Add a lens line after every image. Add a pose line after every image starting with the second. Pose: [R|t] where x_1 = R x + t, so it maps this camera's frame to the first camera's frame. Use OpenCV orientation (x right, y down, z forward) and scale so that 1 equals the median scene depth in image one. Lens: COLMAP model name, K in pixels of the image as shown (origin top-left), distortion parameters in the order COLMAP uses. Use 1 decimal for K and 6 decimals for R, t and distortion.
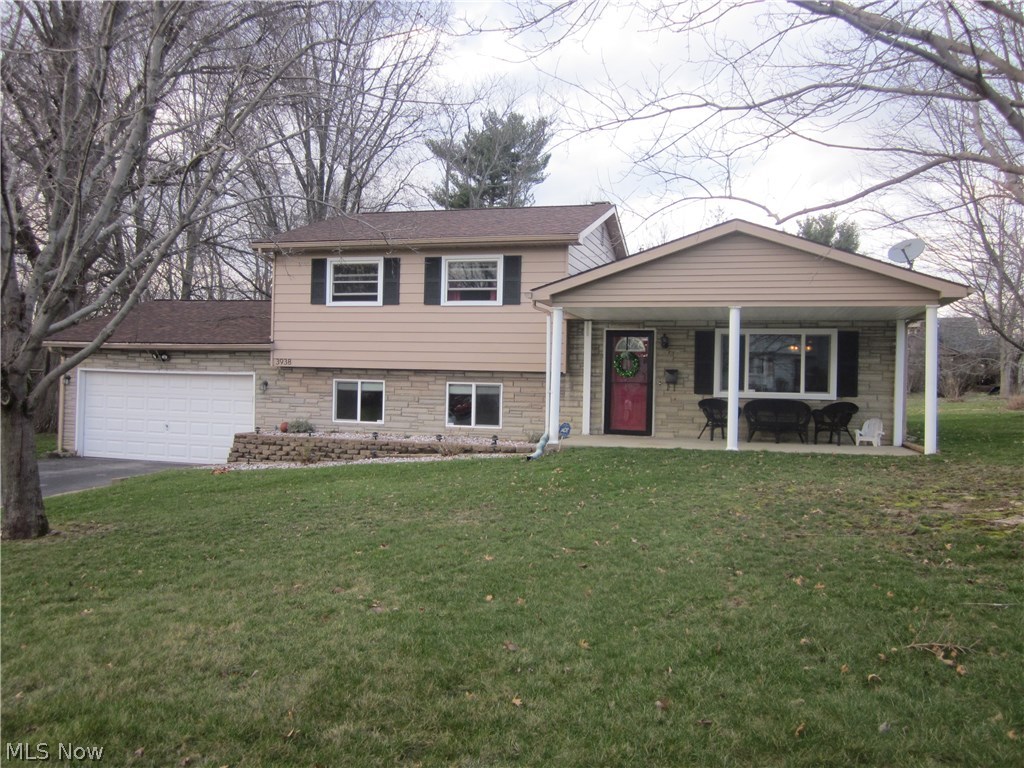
lens RADIAL K [[849.1, 0, 512.2], [0, 849.1, 377.5], [0, 0, 1]] dist [-0.048573, 0.007383]
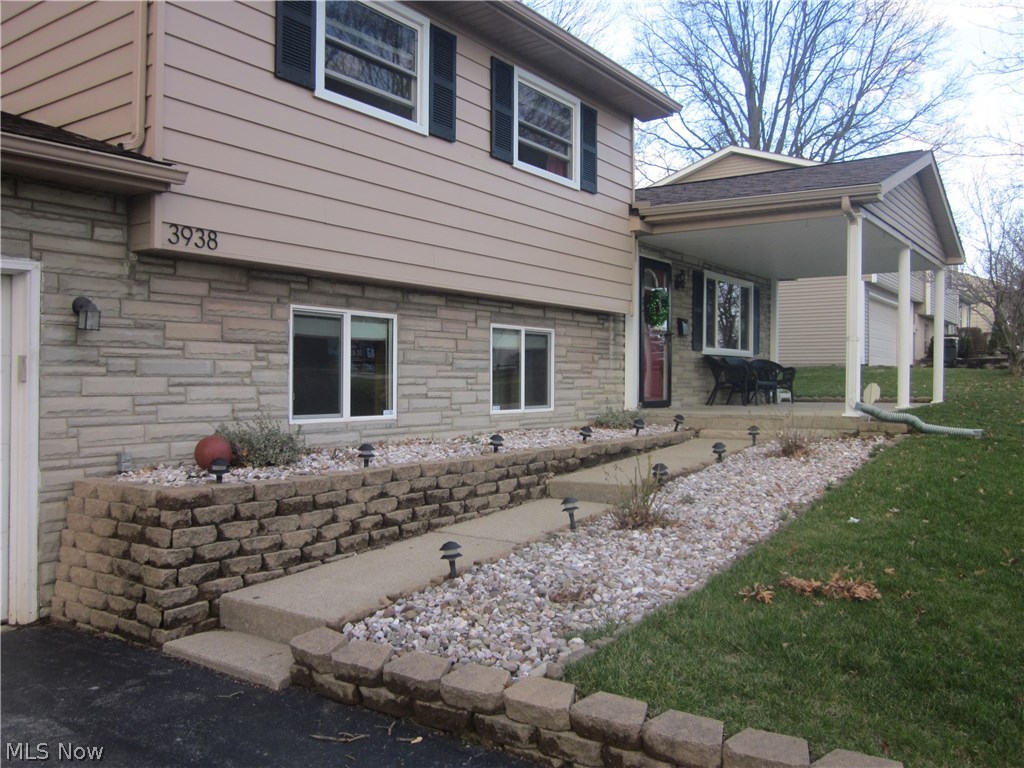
lens RADIAL K [[849.1, 0, 511.8], [0, 849.1, 381.8], [0, 0, 1]] dist [-0.048573, 0.007383]
pose [[0.336752, -0.025428, 0.941250, -0.537454], [-0.004706, 0.999577, 0.028687, 0.024764], [-0.941581, -0.014090, 0.336490, 0.822810]]
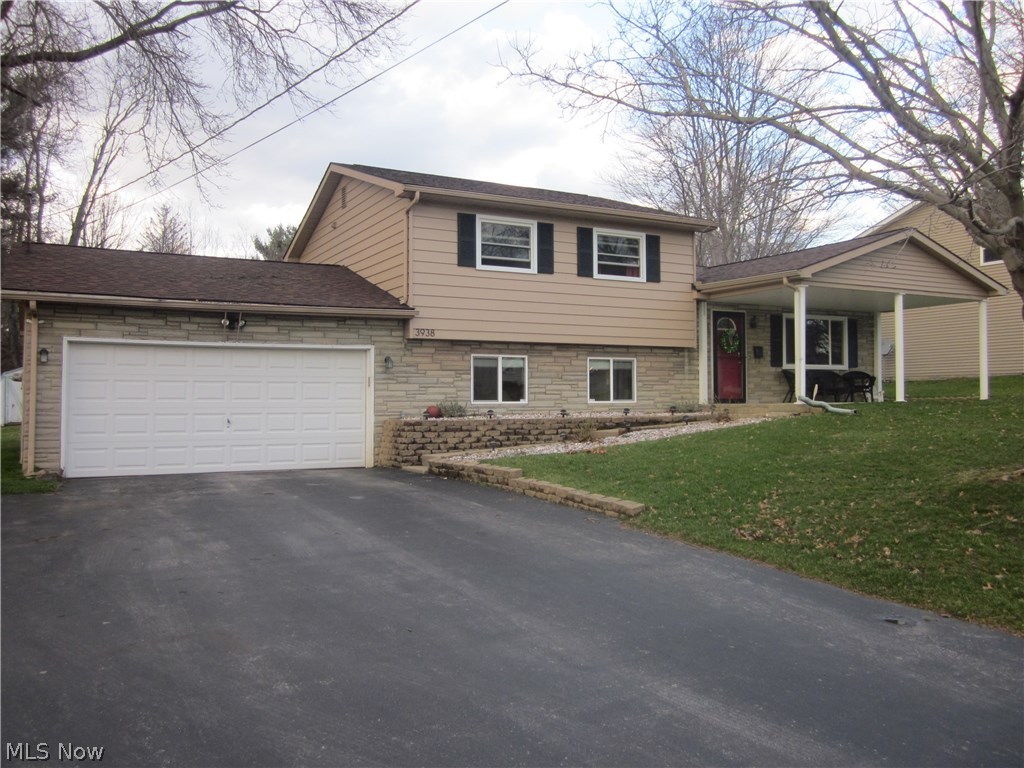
lens RADIAL K [[849.1, 0, 513.2], [0, 849.1, 384.1], [0, 0, 1]] dist [-0.048573, 0.007383]
pose [[0.718904, -0.014613, 0.694956, -0.815971], [0.016314, 0.999858, 0.004149, 0.030587], [-0.694918, 0.008355, 0.719040, 0.359442]]
